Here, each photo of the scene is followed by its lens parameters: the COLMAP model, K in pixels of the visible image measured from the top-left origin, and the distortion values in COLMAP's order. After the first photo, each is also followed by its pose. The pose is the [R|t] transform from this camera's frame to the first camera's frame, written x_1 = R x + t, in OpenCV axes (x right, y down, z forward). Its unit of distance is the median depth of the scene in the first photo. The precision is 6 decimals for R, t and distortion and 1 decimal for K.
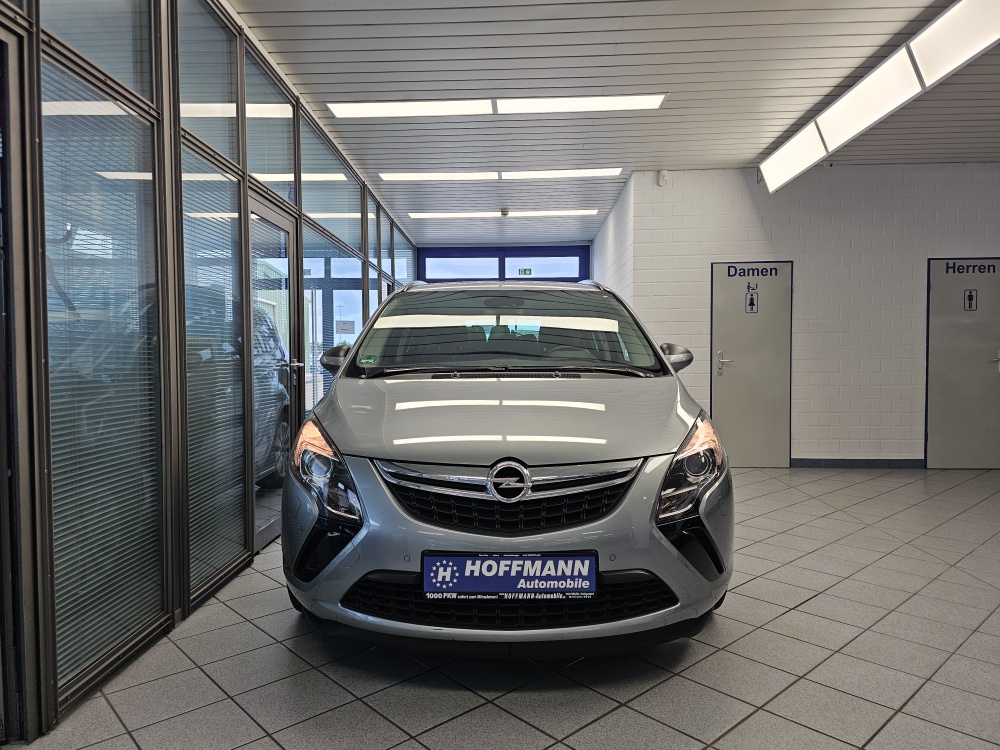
lens RADIAL K [[673.1, 0, 496.1], [0, 673.1, 370.3], [0, 0, 1]] dist [0.032939, -0.044136]
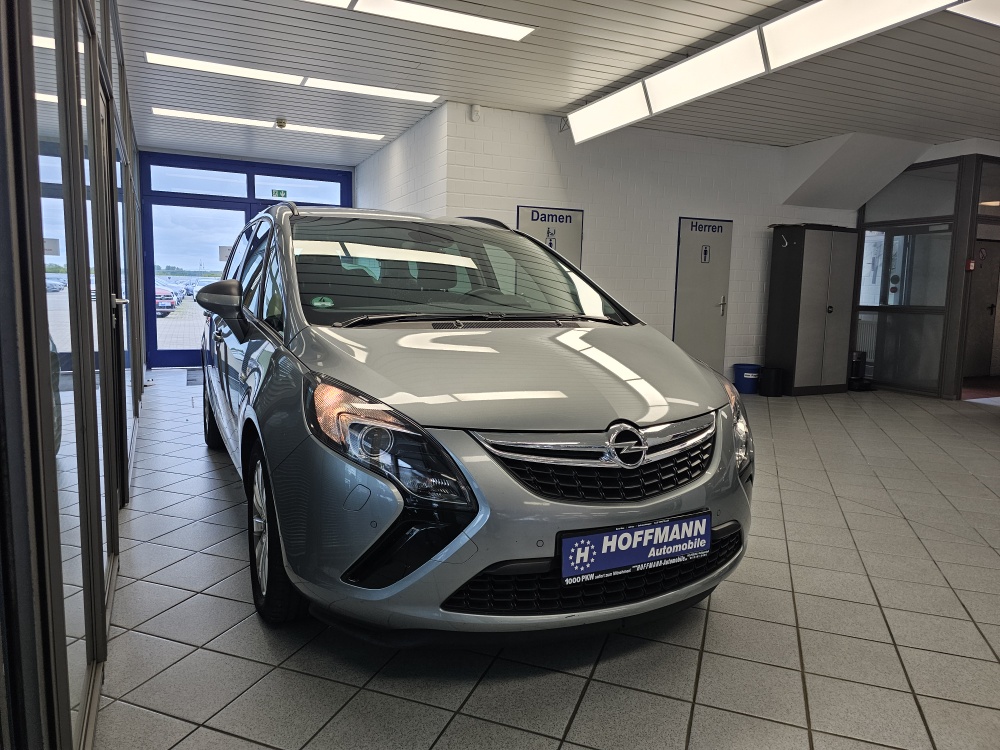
lens RADIAL K [[667.8, 0, 496.4], [0, 667.8, 360.1], [0, 0, 1]] dist [0.069983, -0.077950]
pose [[0.886112, -0.023474, 0.462876, -0.566660], [-0.016831, 0.996428, 0.082754, -0.025470], [-0.463165, -0.081121, 0.882552, 0.282330]]
